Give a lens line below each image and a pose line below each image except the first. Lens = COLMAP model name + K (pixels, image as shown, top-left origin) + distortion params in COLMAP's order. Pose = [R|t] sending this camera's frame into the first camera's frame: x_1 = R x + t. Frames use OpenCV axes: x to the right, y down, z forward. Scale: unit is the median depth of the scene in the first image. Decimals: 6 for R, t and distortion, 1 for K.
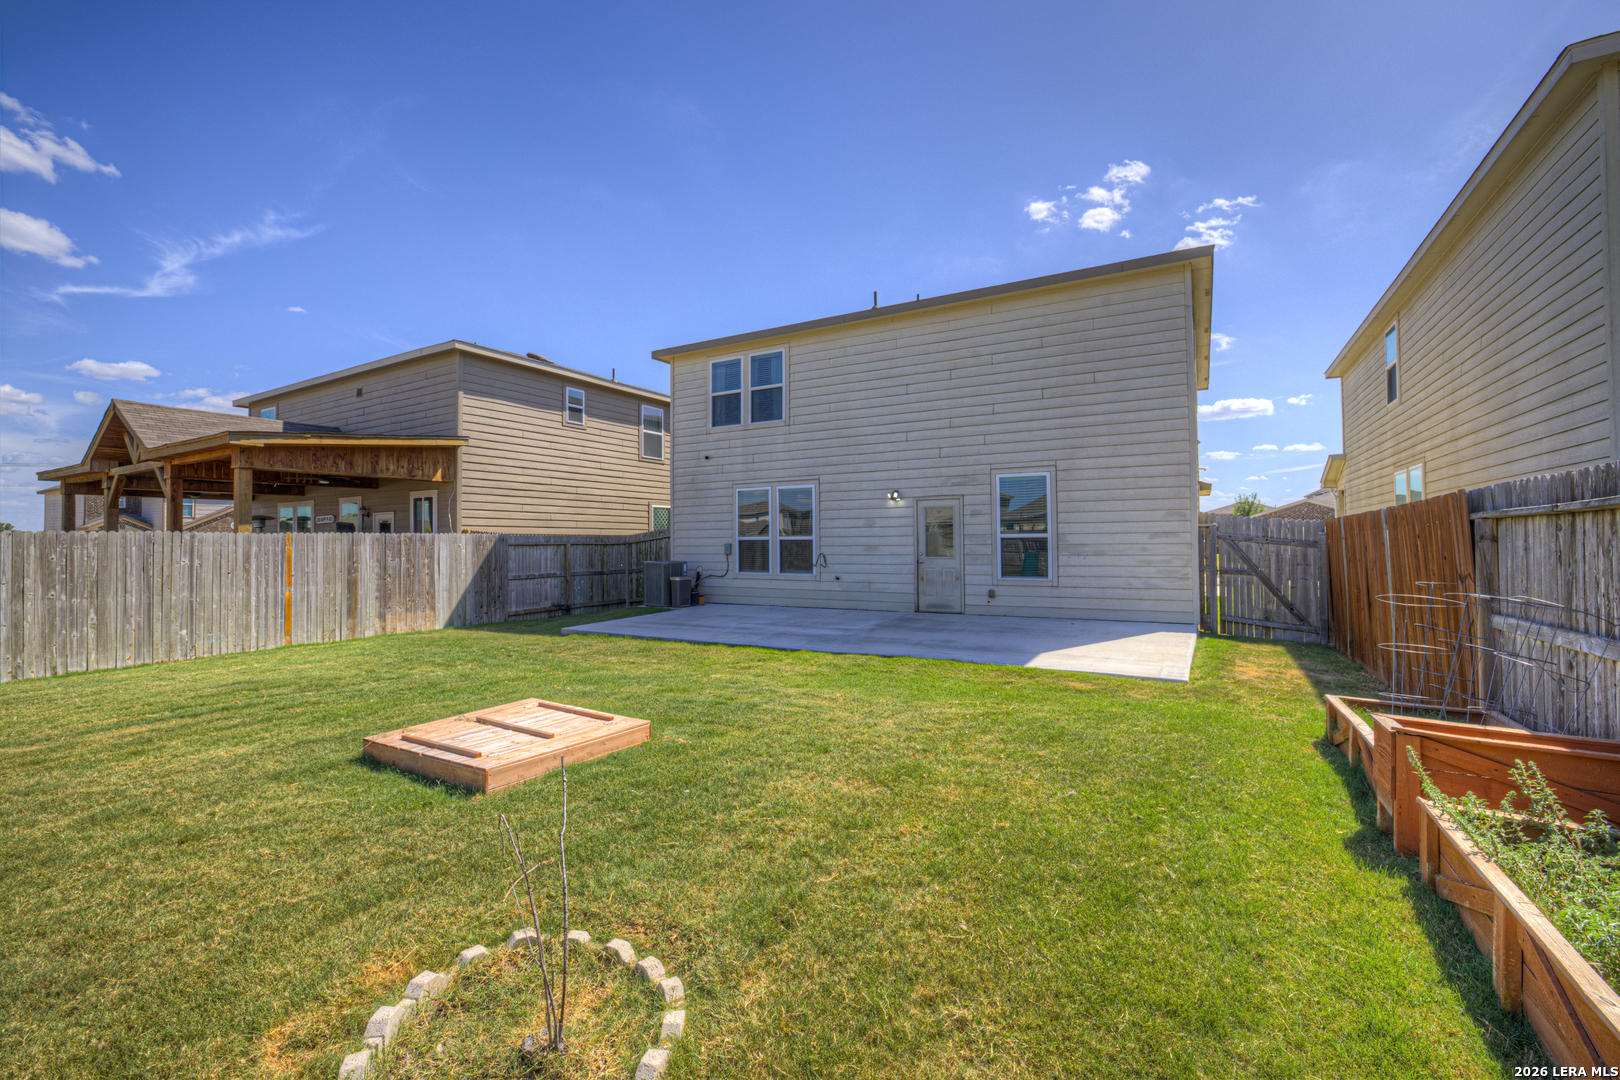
lens RADIAL K [[696.8, 0, 808.1], [0, 696.8, 532.2], [0, 0, 1]] dist [-0.042199, 0.014775]
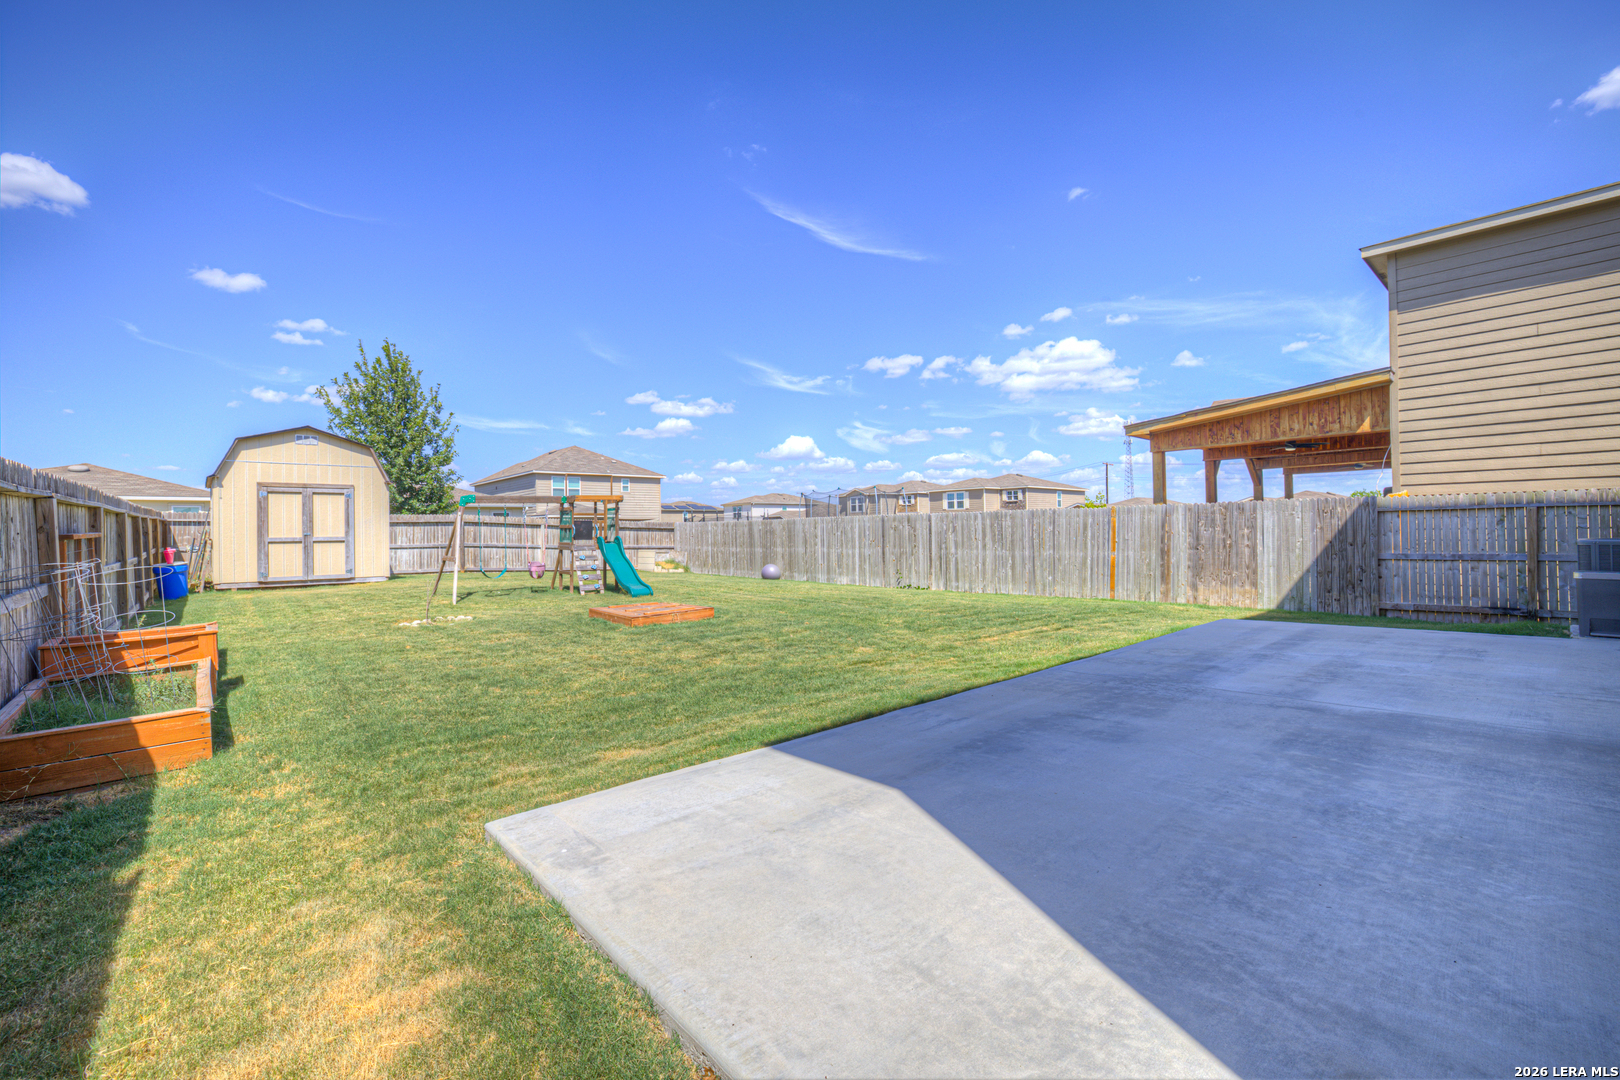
lens RADIAL K [[696.8, 0, 800.7], [0, 696.8, 530.4], [0, 0, 1]] dist [-0.042199, 0.014775]
pose [[-0.320669, 0.009673, -0.947142, 0.480128], [0.030733, 0.999528, -0.000197, 0.022001], [0.946693, -0.029172, -0.320814, 0.718248]]
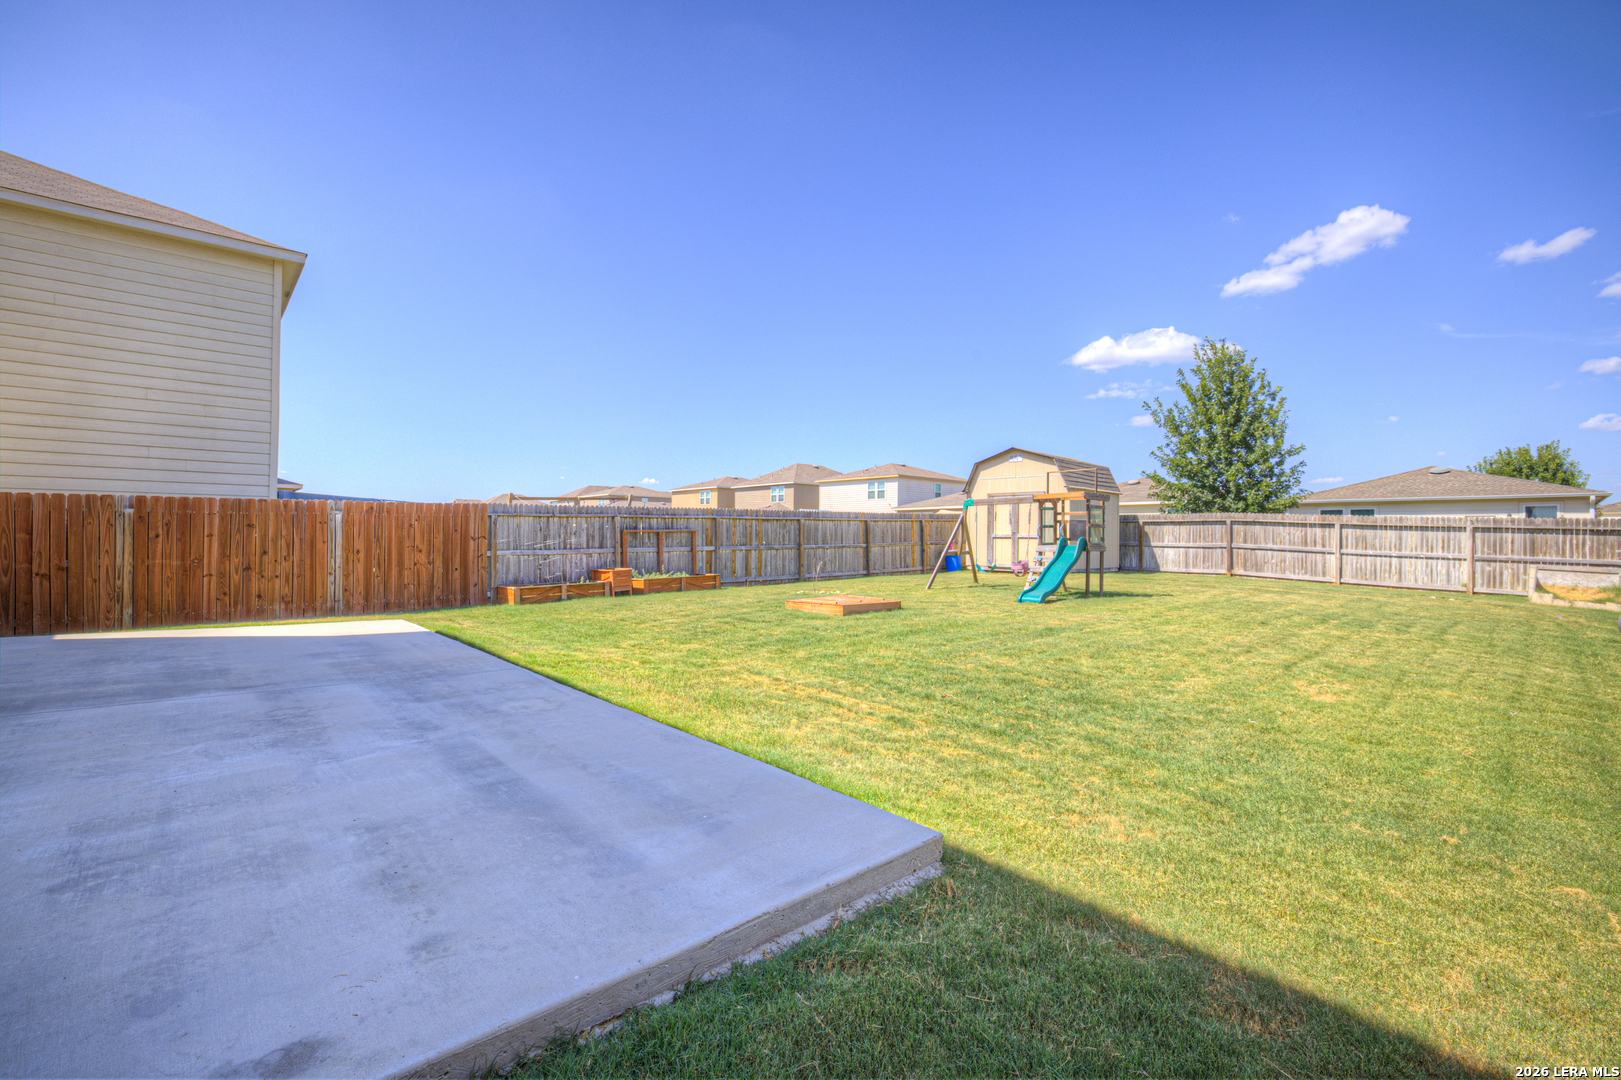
lens RADIAL K [[697.2, 0, 803.5], [0, 697.2, 518.0], [0, 0, 1]] dist [-0.042199, 0.014775]
pose [[-0.955454, 0.006988, 0.295057, -0.345816], [-0.005147, 0.999173, -0.040331, 0.034970], [-0.295095, -0.040053, -0.954628, 1.123620]]
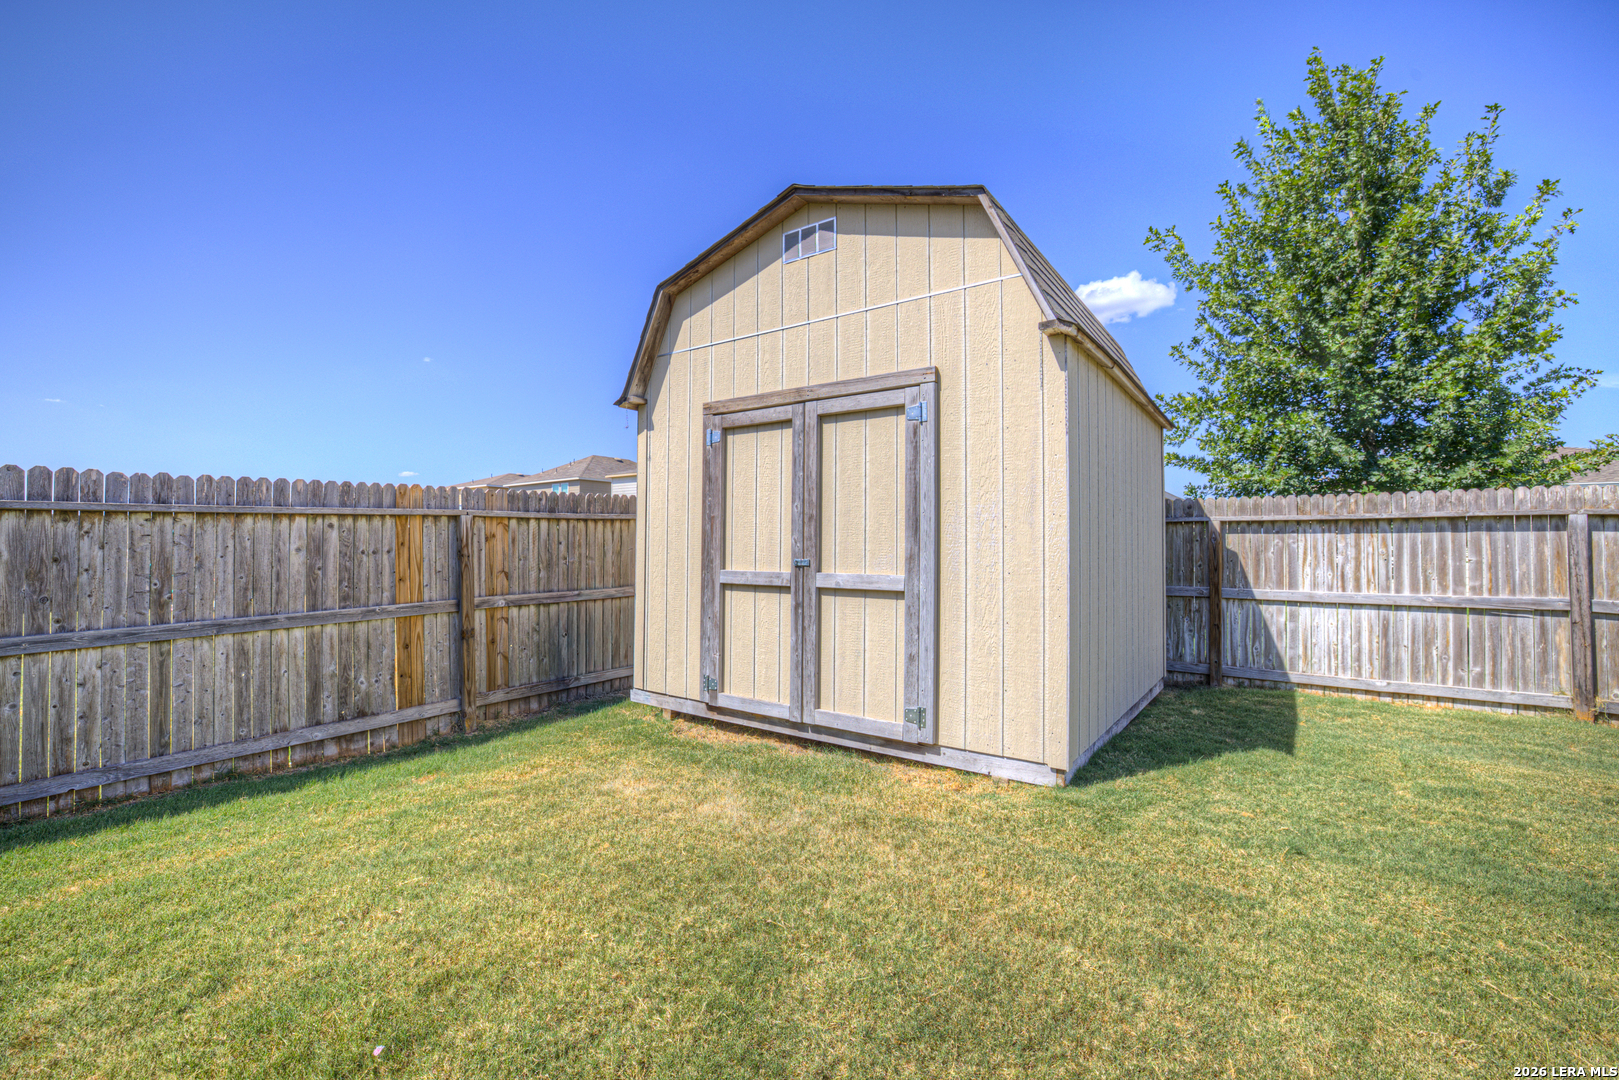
lens RADIAL K [[696.4, 0, 800.8], [0, 696.4, 528.0], [0, 0, 1]] dist [-0.042199, 0.014775]
pose [[-0.994586, 0.008875, 0.103541, -0.370981], [0.004720, 0.999176, -0.040304, -0.000714], [-0.103813, -0.039598, -0.993808, -0.097108]]
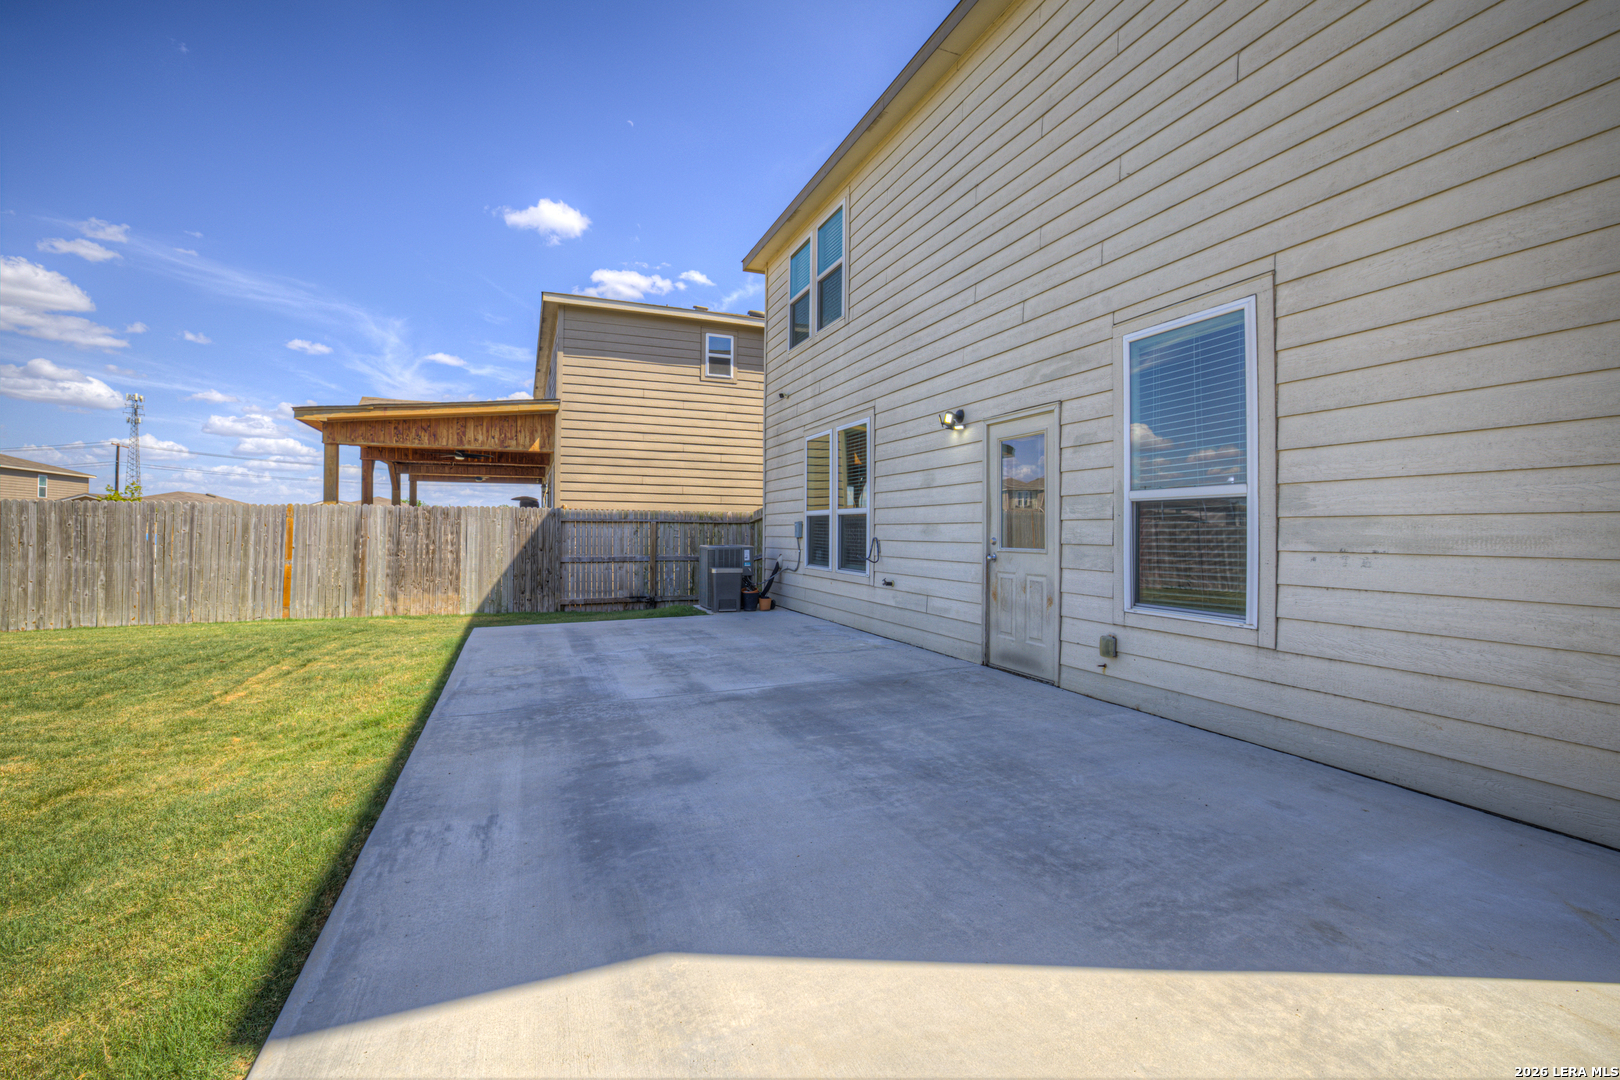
lens RADIAL K [[696.8, 0, 800.7], [0, 696.8, 528.2], [0, 0, 1]] dist [-0.042199, 0.014775]
pose [[0.788856, 0.010224, -0.614493, 0.346145], [-0.003980, 0.999926, 0.011528, 0.018075], [0.614565, -0.006648, 0.788838, 0.561489]]
